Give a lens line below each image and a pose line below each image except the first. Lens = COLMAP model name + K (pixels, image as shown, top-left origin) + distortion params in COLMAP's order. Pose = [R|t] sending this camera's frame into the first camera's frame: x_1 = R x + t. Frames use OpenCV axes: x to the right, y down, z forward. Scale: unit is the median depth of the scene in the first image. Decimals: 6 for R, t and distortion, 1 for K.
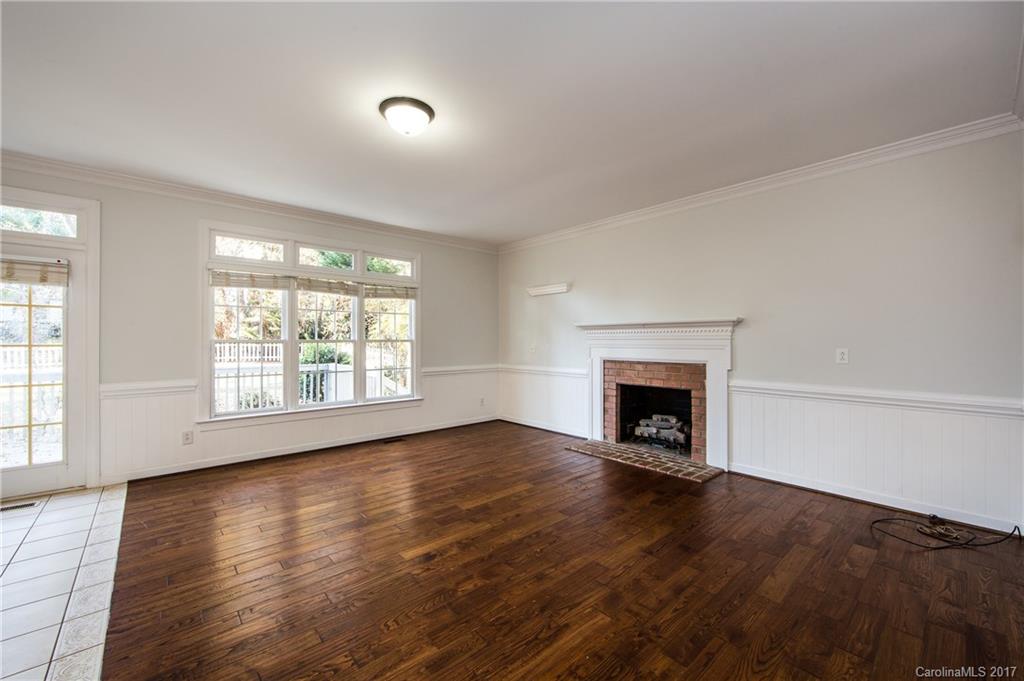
lens RADIAL K [[409.2, 0, 512.4], [0, 409.2, 343.4], [0, 0, 1]] dist [-0.000947, -0.000695]
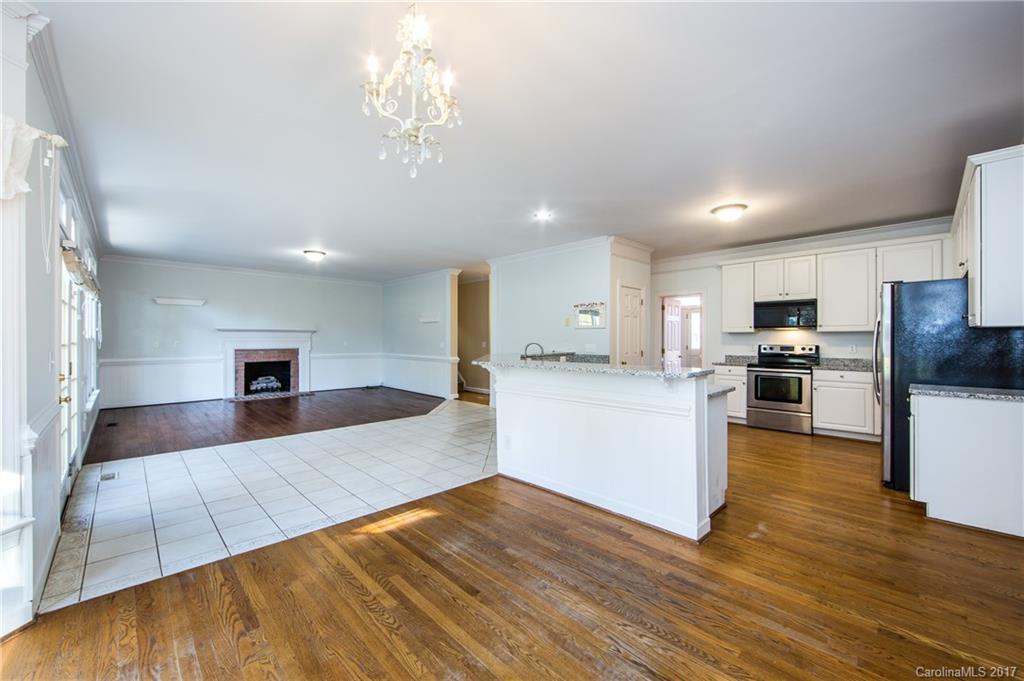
lens RADIAL K [[409.2, 0, 509.1], [0, 409.2, 342.5], [0, 0, 1]] dist [-0.000947, -0.000695]
pose [[-0.041631, -0.008156, 0.999100, -1.634194], [0.006170, 0.999946, 0.008420, 0.003428], [-0.999114, 0.006515, -0.041578, -0.081270]]
